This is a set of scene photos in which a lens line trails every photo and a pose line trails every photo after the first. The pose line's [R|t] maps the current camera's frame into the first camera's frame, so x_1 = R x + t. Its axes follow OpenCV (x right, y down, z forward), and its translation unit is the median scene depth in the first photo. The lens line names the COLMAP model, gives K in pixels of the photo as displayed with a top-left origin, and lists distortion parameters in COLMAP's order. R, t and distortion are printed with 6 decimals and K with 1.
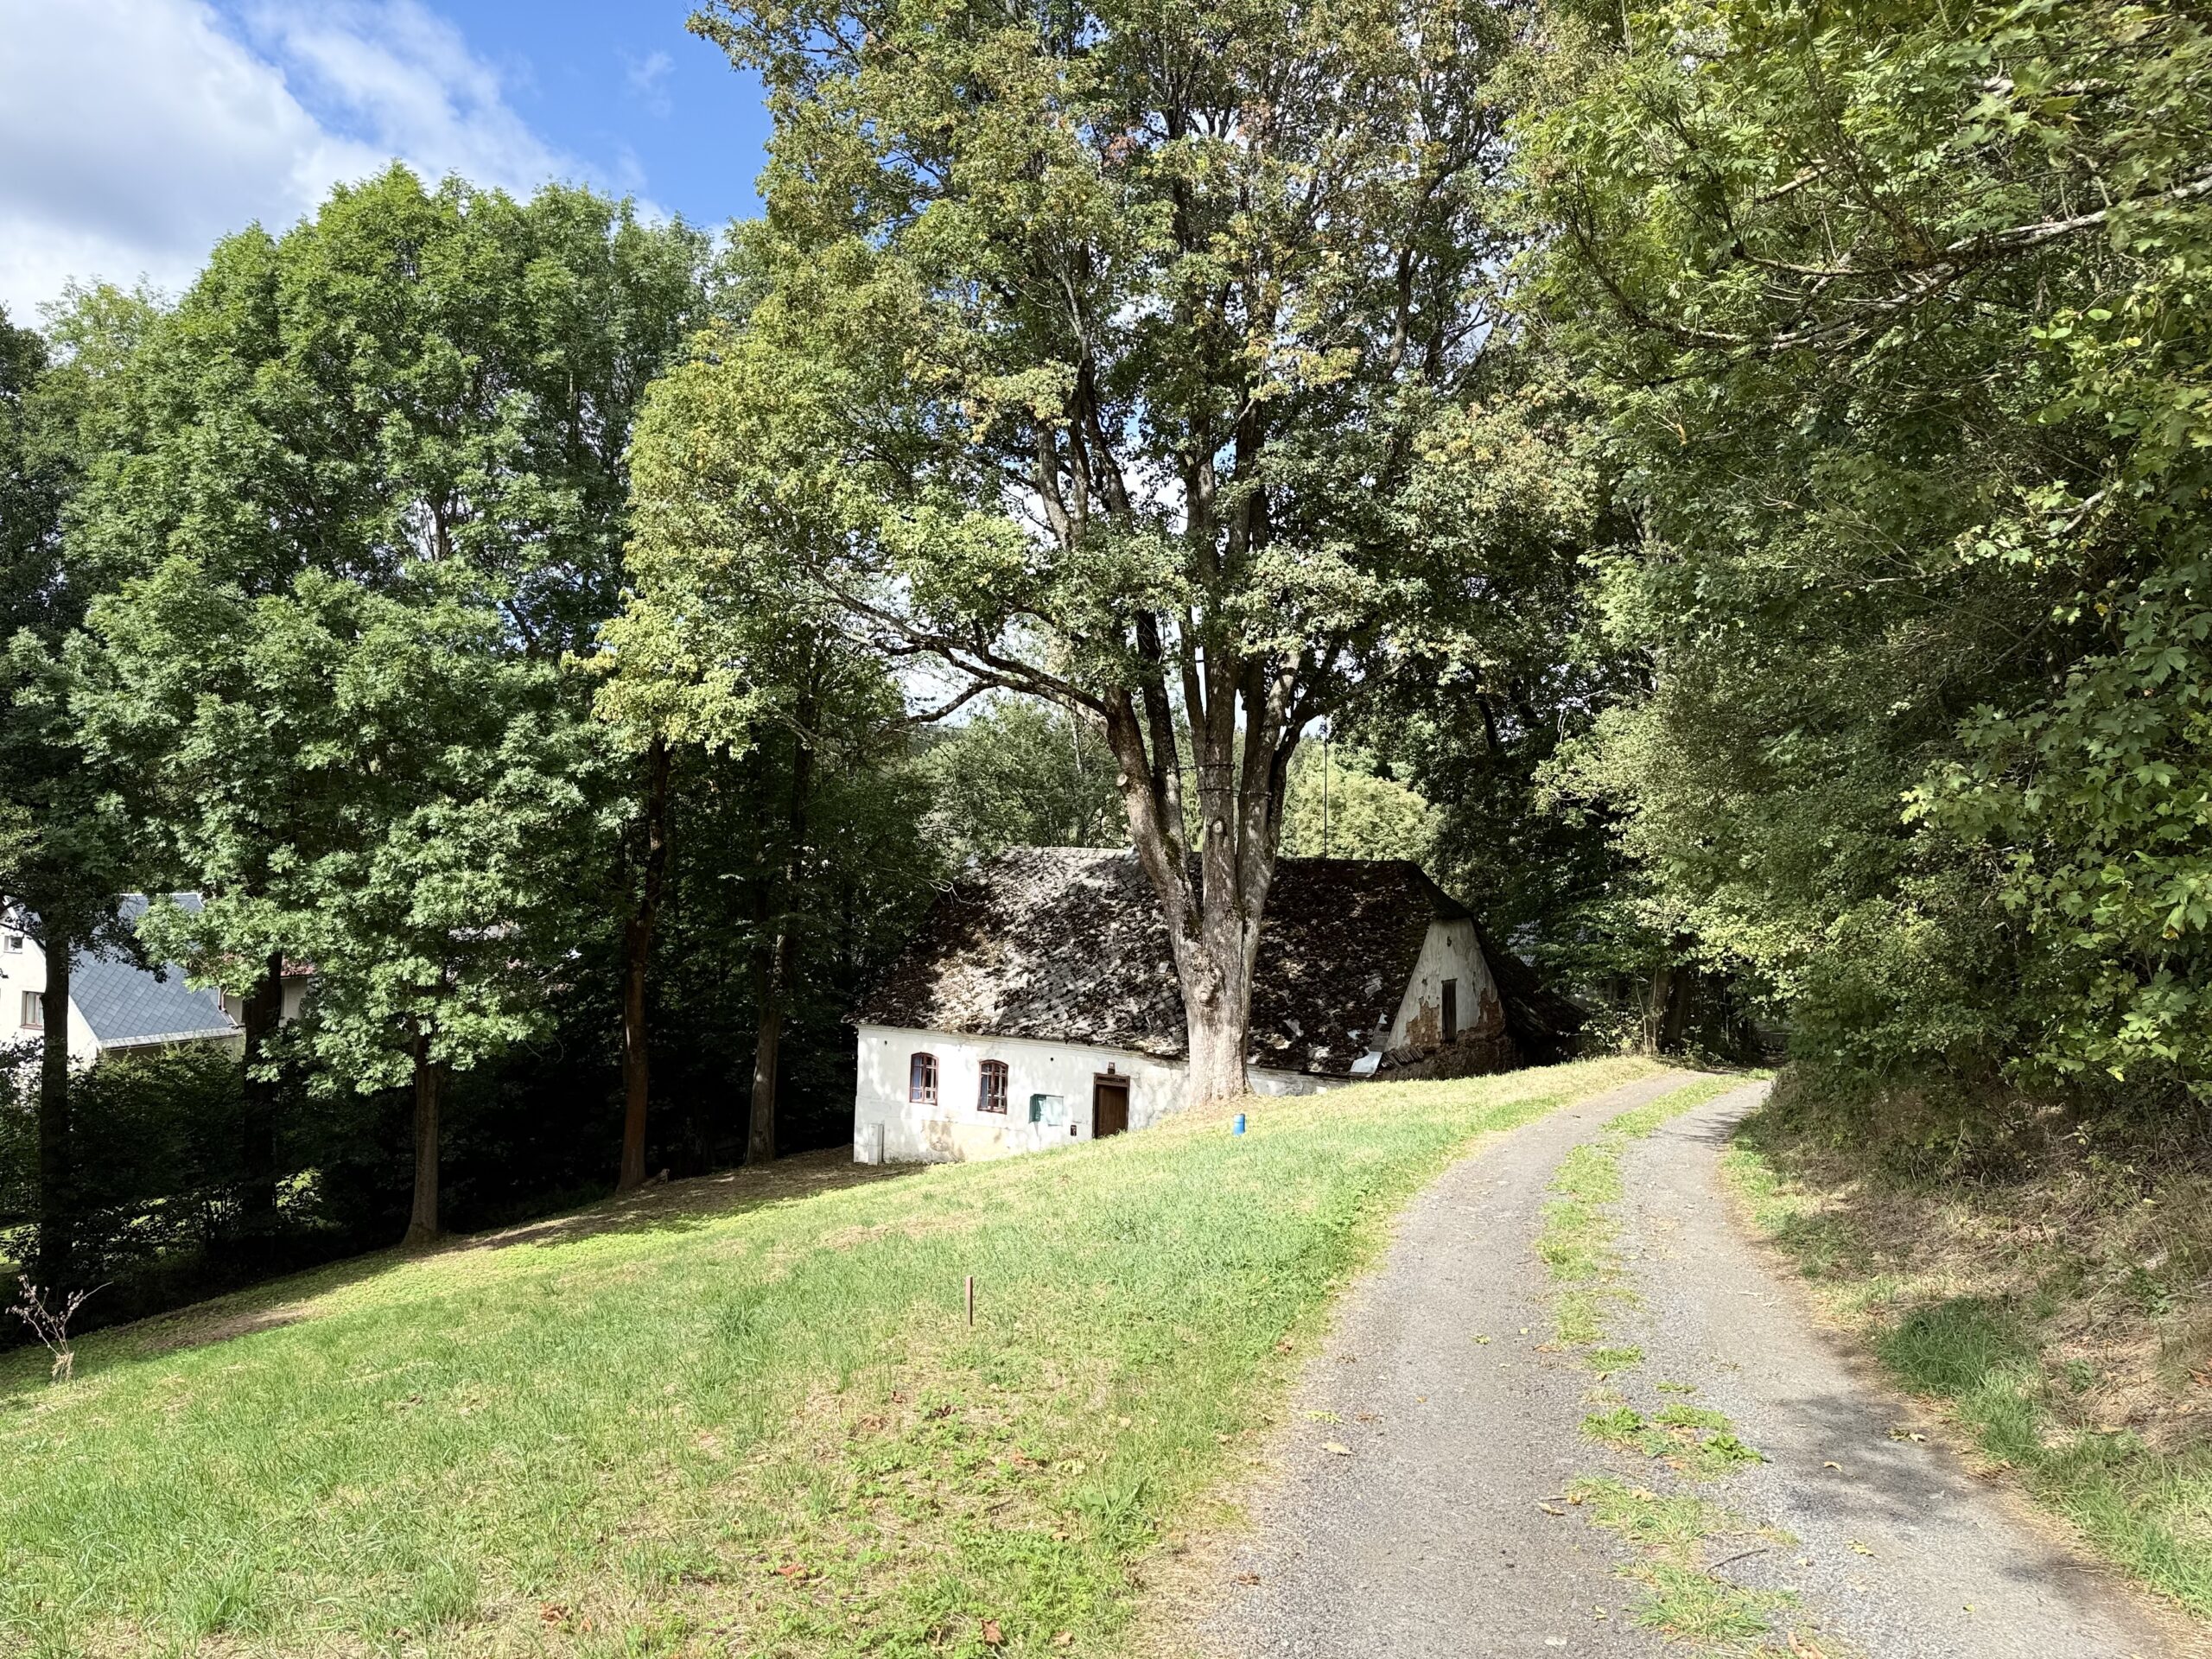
lens RADIAL K [[1532.5, 0, 1099.1], [0, 1532.5, 836.9], [0, 0, 1]] dist [0.104998, -0.150191]
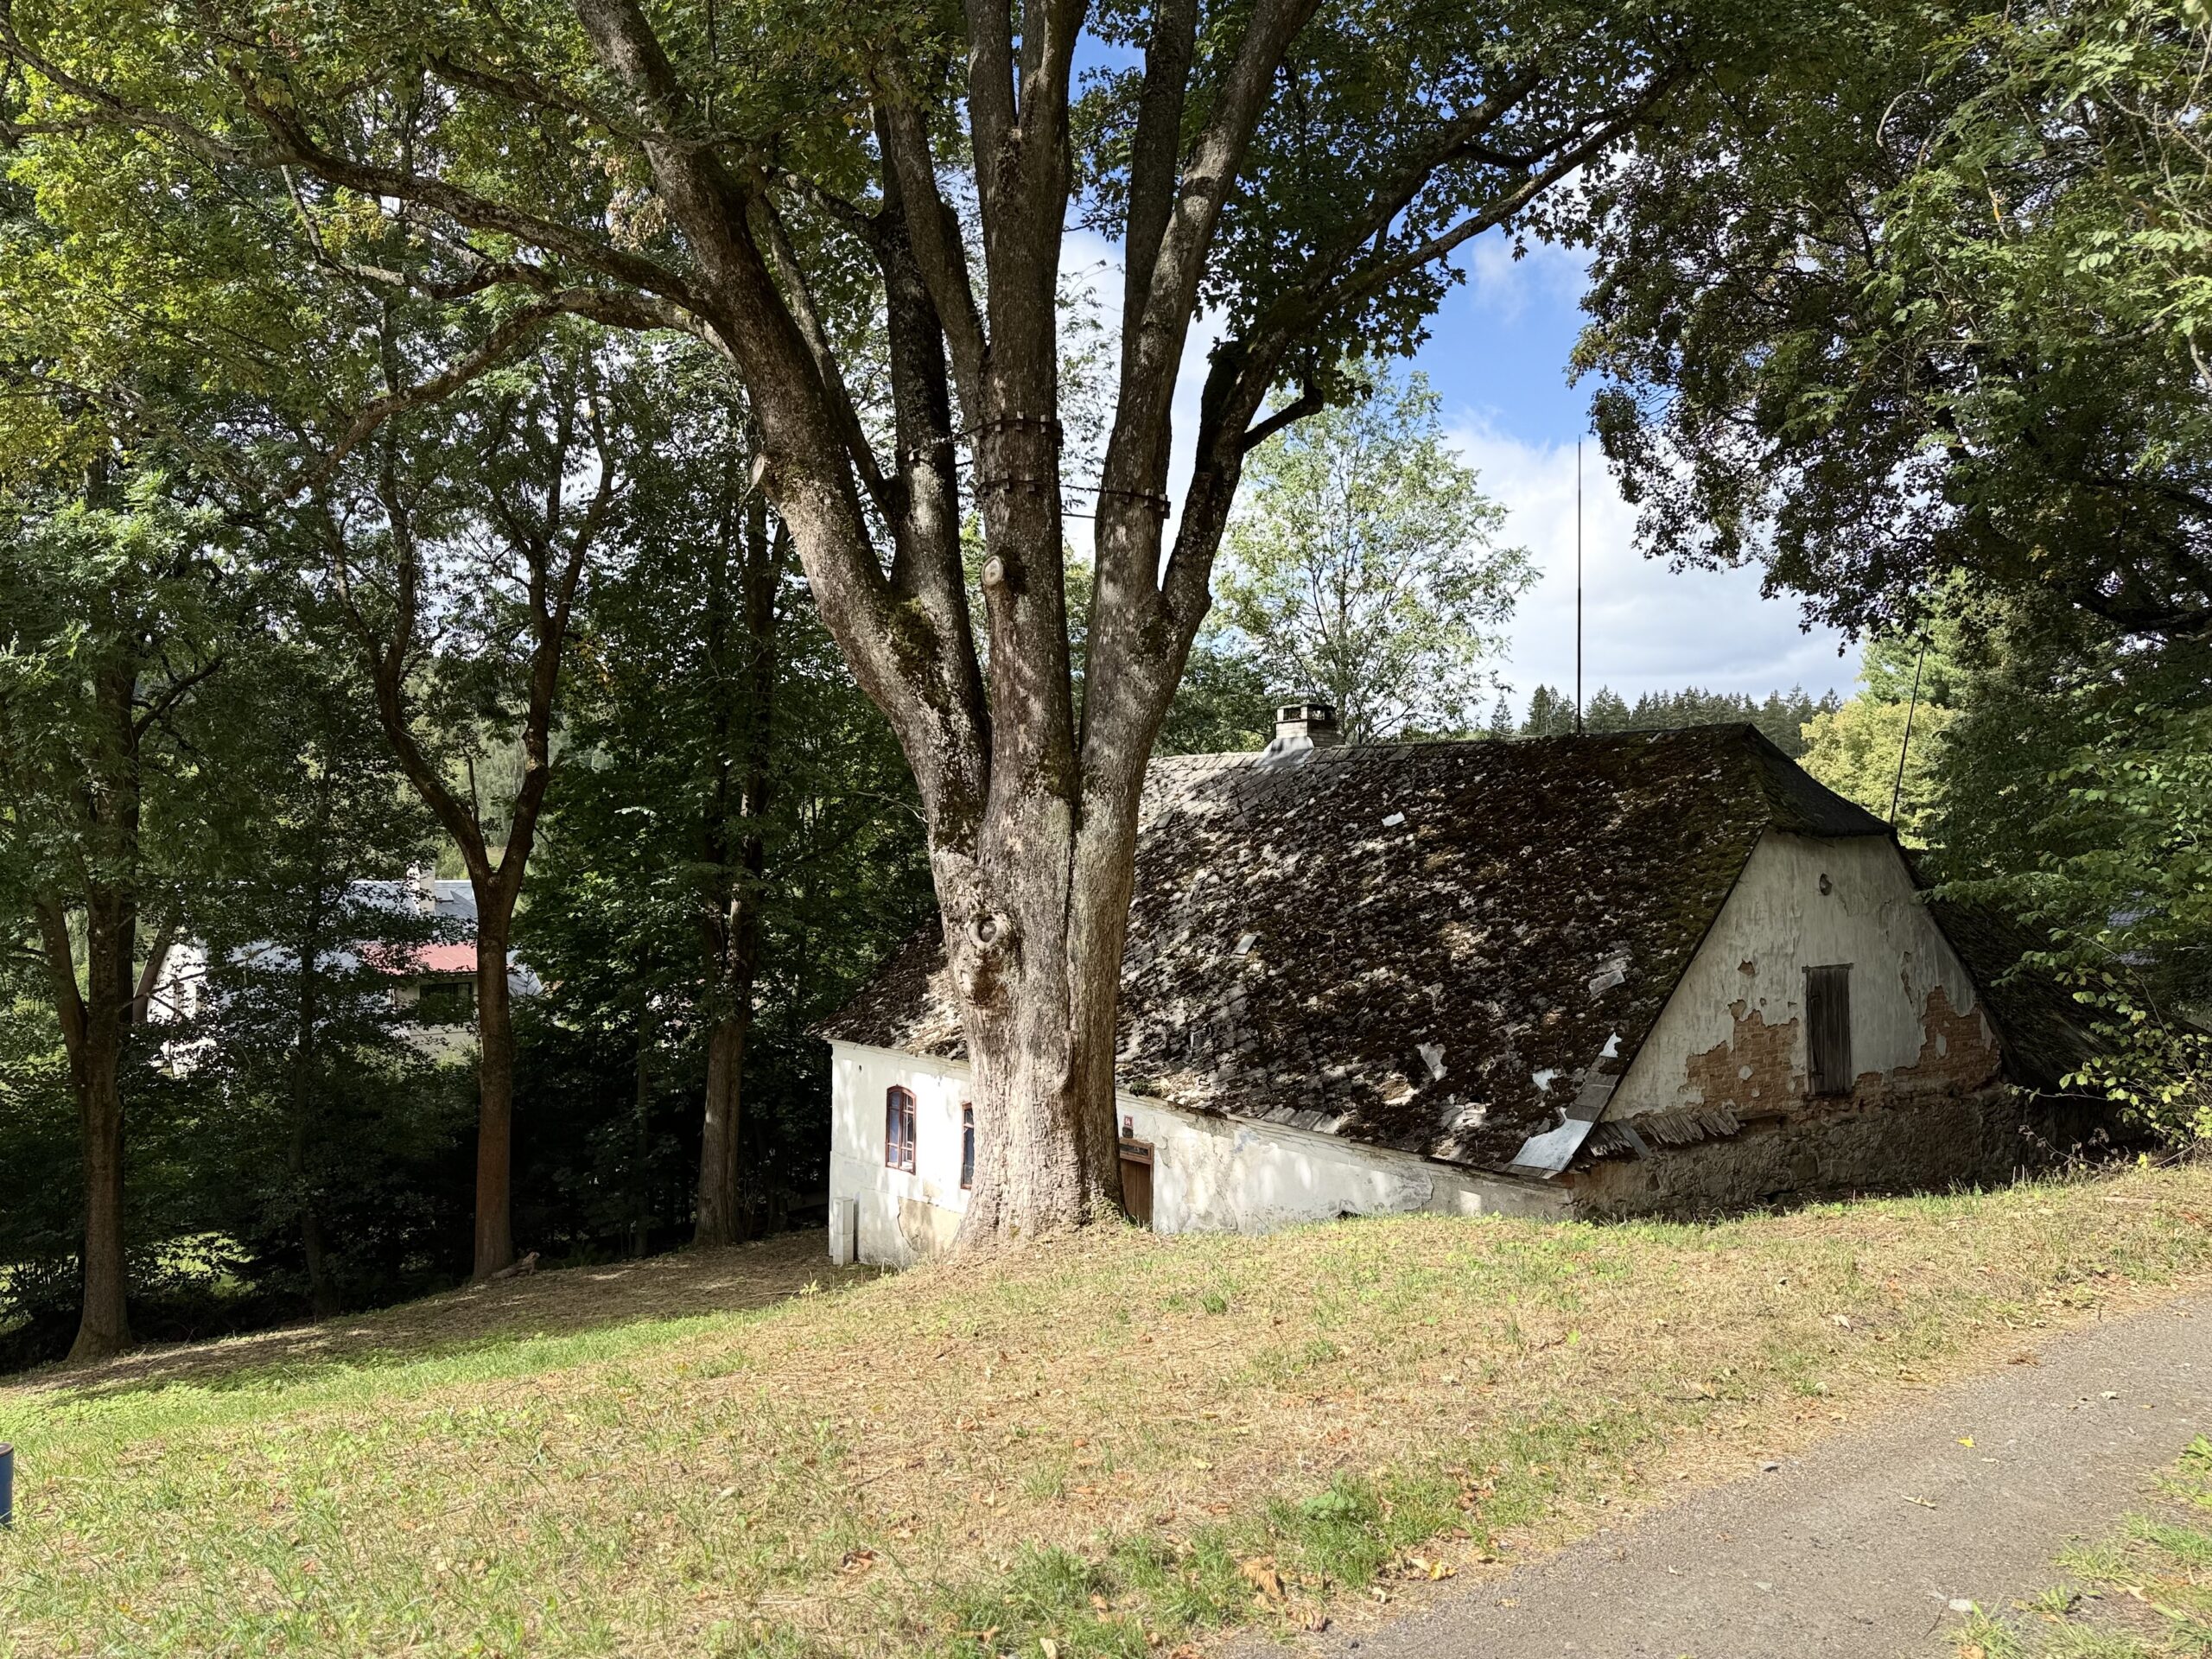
lens RADIAL K [[1532.5, 0, 1099.1], [0, 1532.5, 836.9], [0, 0, 1]] dist [0.104998, -0.150191]
pose [[0.935490, -0.028641, -0.352192, 0.191301], [0.025104, 0.999578, -0.014606, 0.055525], [0.352461, 0.004822, 0.935814, 0.485114]]
